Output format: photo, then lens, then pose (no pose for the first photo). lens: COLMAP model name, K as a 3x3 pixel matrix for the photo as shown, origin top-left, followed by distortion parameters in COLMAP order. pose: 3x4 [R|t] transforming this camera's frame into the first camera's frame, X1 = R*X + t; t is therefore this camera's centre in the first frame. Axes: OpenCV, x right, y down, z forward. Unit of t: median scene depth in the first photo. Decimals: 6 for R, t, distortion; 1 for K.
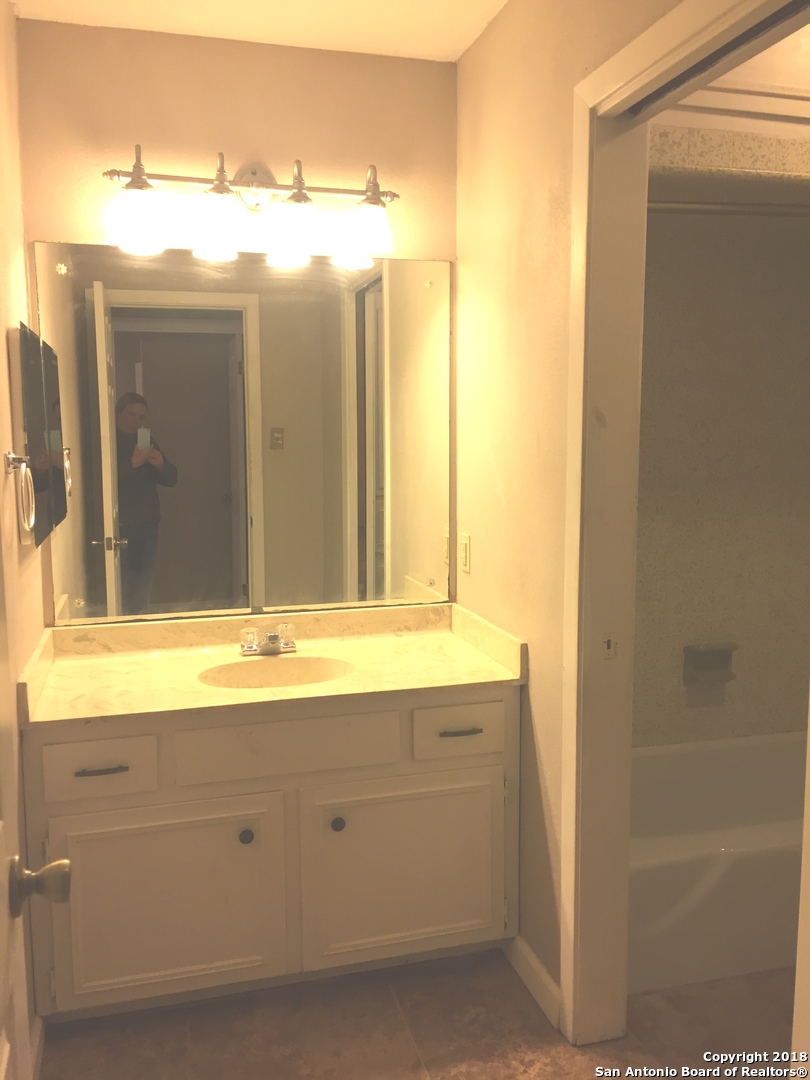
lens RADIAL K [[926.2, 0, 405.0], [0, 926.2, 540.0], [0, 0, 1]] dist [0.102709, -0.154889]
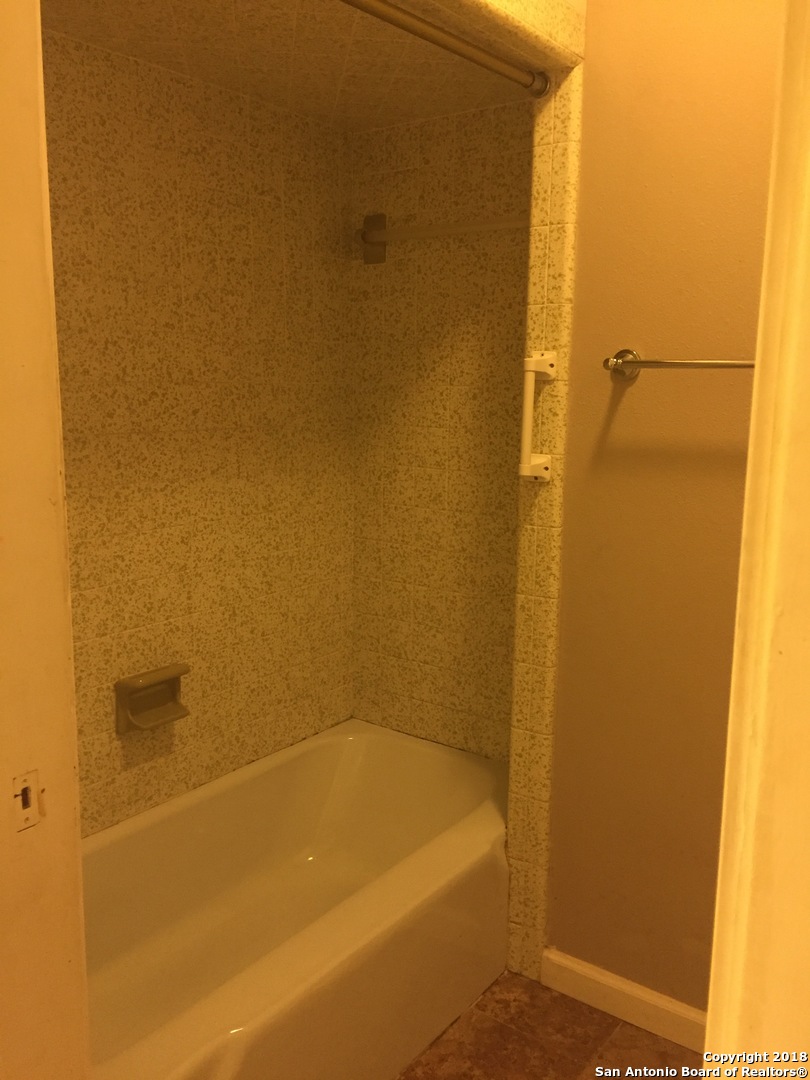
lens RADIAL K [[926.2, 0, 405.0], [0, 926.2, 540.0], [0, 0, 1]] dist [0.102709, -0.154889]
pose [[0.785395, -0.091950, 0.612128, 0.062364], [0.057790, 0.995478, 0.075385, -0.025897], [-0.616291, -0.023832, 0.787157, 0.348681]]
